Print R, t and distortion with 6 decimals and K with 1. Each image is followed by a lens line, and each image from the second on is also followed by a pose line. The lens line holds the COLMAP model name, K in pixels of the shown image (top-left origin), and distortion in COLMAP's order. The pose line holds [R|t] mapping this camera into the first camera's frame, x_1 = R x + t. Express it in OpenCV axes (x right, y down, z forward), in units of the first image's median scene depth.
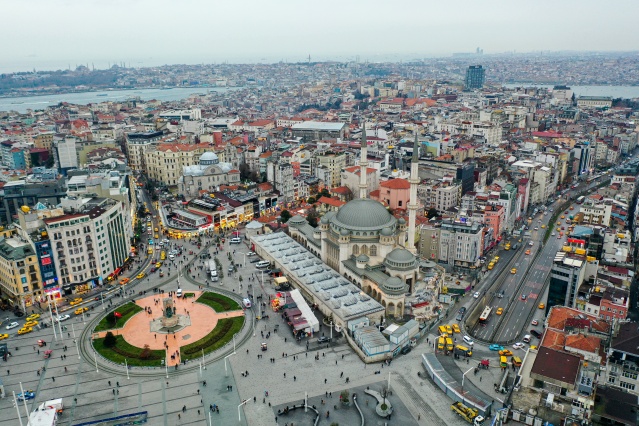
lens RADIAL K [[505.1, 0, 315.7], [0, 505.1, 212.3], [0, 0, 1]] dist [-0.010005, 0.002880]
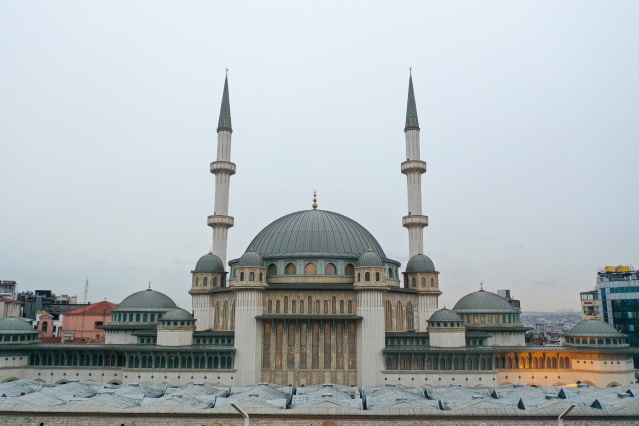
lens RADIAL K [[515.3, 0, 329.1], [0, 515.3, 212.7], [0, 0, 1]] dist [-0.008972, -0.005864]
pose [[0.473816, 0.187089, 0.860521, -0.187248], [0.266728, 0.900782, -0.342706, 0.088257], [-0.839258, 0.391905, 0.376903, 0.643179]]
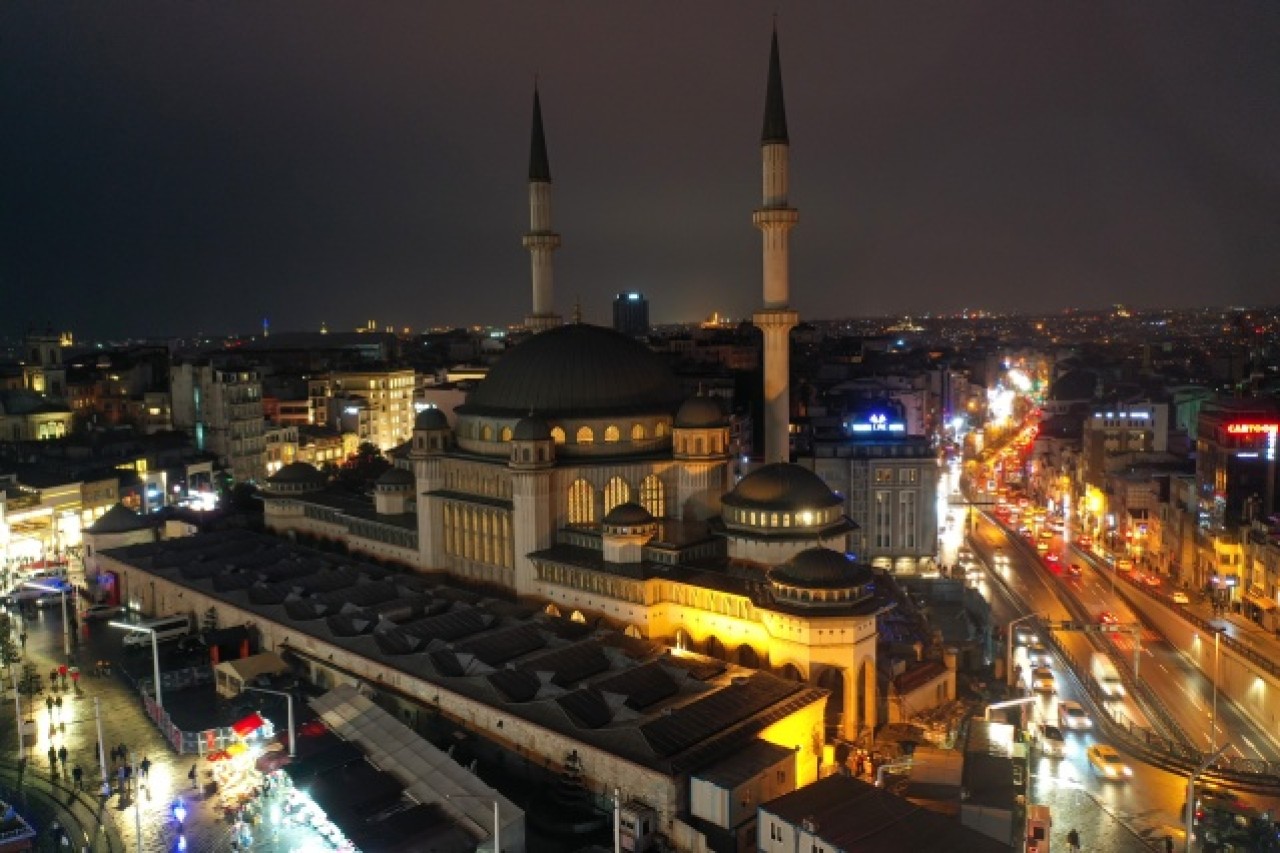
lens RADIAL K [[1011.7, 0, 637.9], [0, 1011.7, 423.0], [0, 0, 1]] dist [-0.010005, 0.002880]
pose [[0.940740, -0.039390, 0.336834, -0.040679], [0.111877, 0.973675, -0.198594, 0.099916], [-0.320144, 0.224510, 0.920382, 0.398982]]
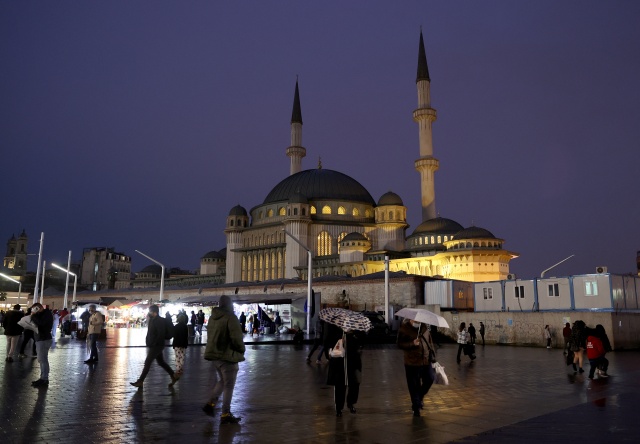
lens RADIAL K [[519.0, 0, 339.8], [0, 519.0, 216.7], [0, 0, 1]] dist [-0.086145, 0.010791]
pose [[0.923687, 0.082533, 0.374153, -0.052673], [0.110956, 0.877061, -0.467390, 0.188754], [-0.366730, 0.473236, 0.800972, 0.471587]]
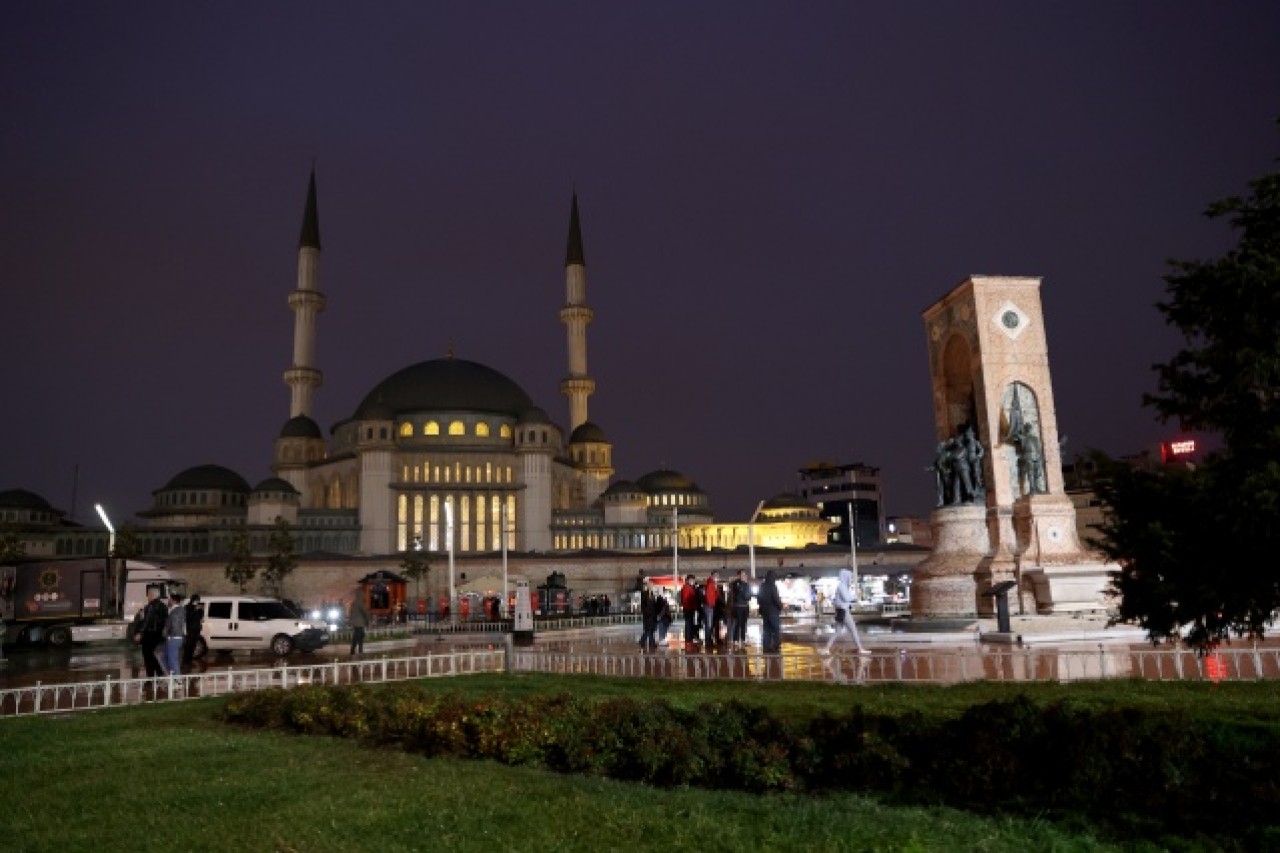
lens RADIAL K [[876.3, 0, 636.9], [0, 876.3, 430.6], [0, 0, 1]] dist [-0.064061, 0.030874]
pose [[0.208393, 0.186771, 0.960046, -0.275723], [0.330019, 0.910600, -0.248787, 0.131020], [-0.920684, 0.368679, 0.128125, 0.651215]]
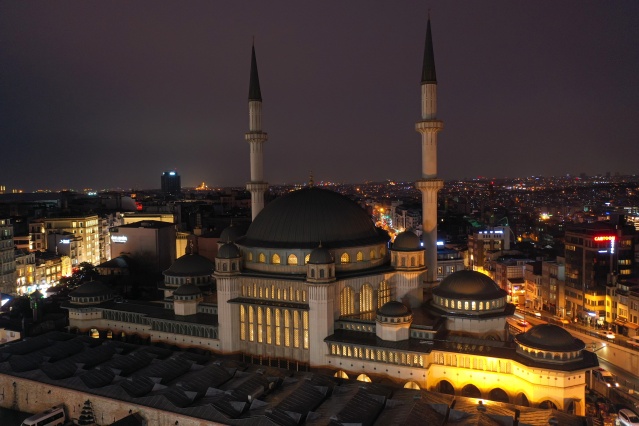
lens RADIAL K [[505.1, 0, 320.5], [0, 505.1, 210.1], [0, 0, 1]] dist [-0.010005, 0.002880]
pose [[0.789302, -0.033199, 0.613107, -0.119635], [0.197122, 0.959381, -0.201821, 0.059463], [-0.581503, 0.280154, 0.763785, 0.521305]]
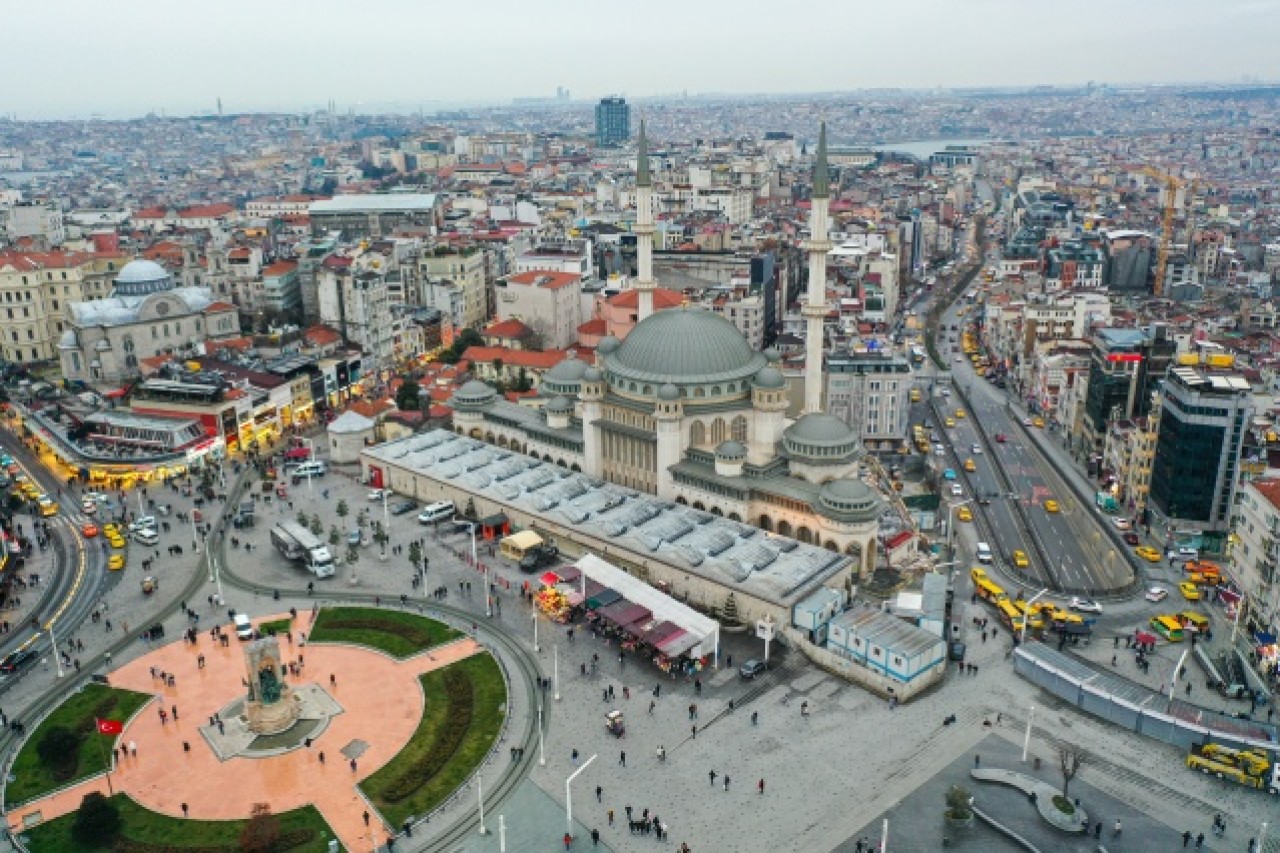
lens RADIAL K [[1011.7, 0, 637.0], [0, 1011.7, 432.7], [0, 0, 1]] dist [-0.010005, 0.002880]
pose [[0.927737, -0.121809, 0.352798, -0.176561], [0.118925, 0.992452, 0.029926, 0.032579], [-0.353780, 0.014193, 0.935221, 0.209788]]
